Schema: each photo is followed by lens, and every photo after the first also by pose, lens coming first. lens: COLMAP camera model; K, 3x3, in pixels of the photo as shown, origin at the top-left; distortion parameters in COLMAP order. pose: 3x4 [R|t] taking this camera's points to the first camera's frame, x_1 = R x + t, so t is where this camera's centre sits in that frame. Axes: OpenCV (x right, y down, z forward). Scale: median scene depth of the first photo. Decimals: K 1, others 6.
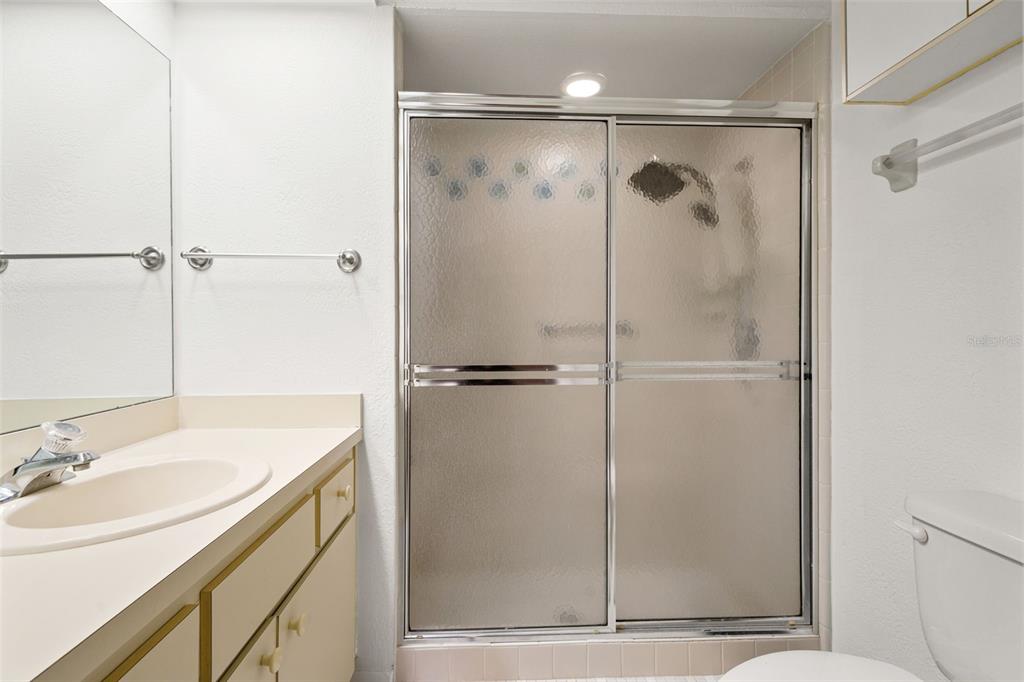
lens RADIAL K [[442.4, 0, 493.2], [0, 442.4, 330.9], [0, 0, 1]] dist [-0.000507, 0.001448]
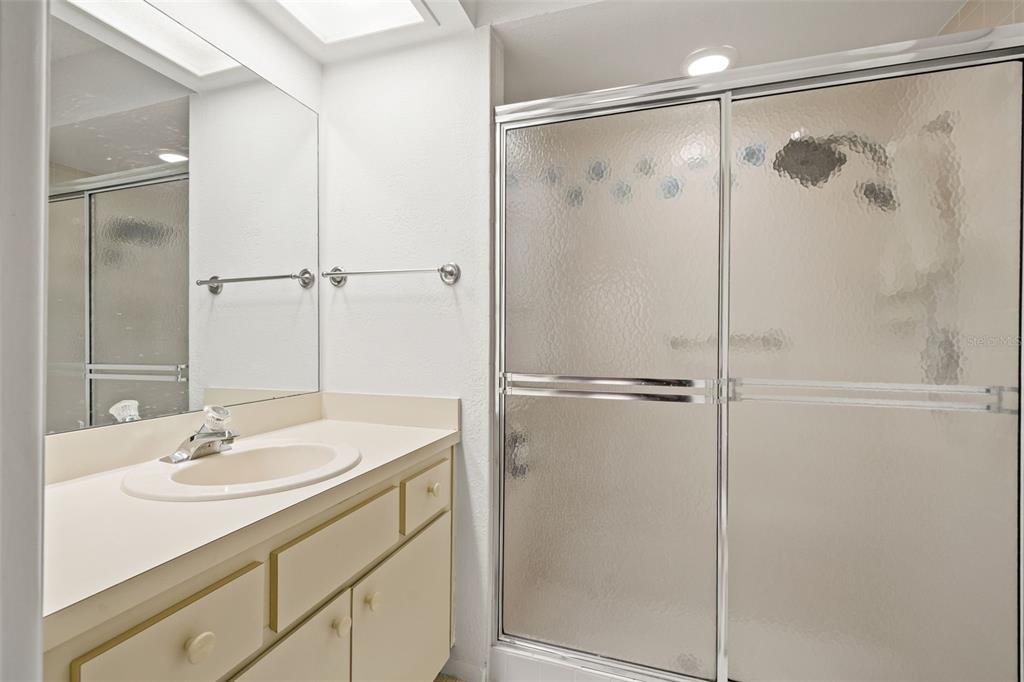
lens RADIAL K [[442.4, 0, 508.3], [0, 442.4, 341.9], [0, 0, 1]] dist [-0.000507, 0.001448]
pose [[0.936243, 0.011553, -0.351164, 0.178510], [-0.011445, 0.999932, 0.002385, 0.002333], [0.351168, 0.001786, 0.936311, 0.048458]]
